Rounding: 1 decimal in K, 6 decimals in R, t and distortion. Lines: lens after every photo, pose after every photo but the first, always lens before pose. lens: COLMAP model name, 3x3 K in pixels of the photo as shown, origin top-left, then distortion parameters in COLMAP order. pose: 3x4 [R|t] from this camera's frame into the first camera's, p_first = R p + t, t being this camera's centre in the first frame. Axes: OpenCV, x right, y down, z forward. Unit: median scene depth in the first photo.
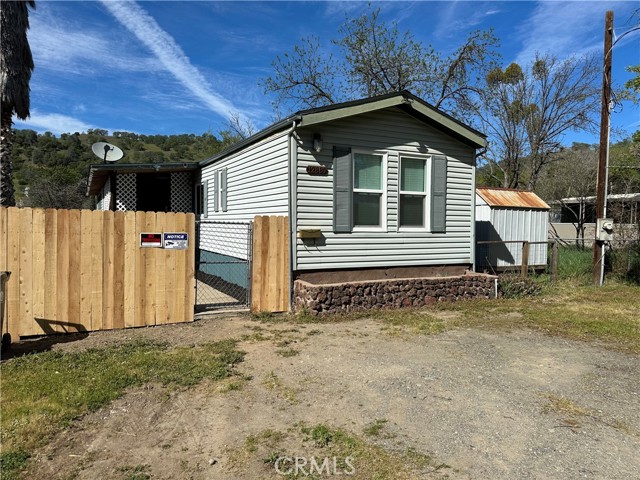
lens RADIAL K [[447.8, 0, 319.8], [0, 447.8, 243.6], [0, 0, 1]] dist [0.012923, -0.002505]
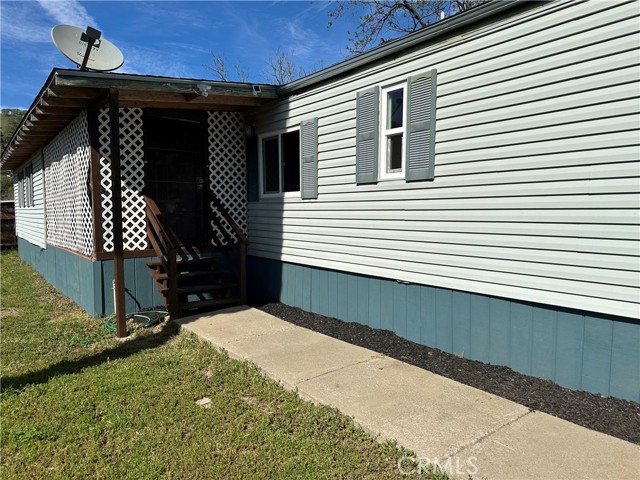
lens RADIAL K [[447.8, 0, 320.5], [0, 447.8, 236.6], [0, 0, 1]] dist [0.012923, -0.002505]
pose [[0.986851, -0.019786, 0.160416, -0.311586], [0.016744, 0.999654, 0.020292, -0.024933], [-0.160762, -0.017339, 0.986841, 0.508320]]
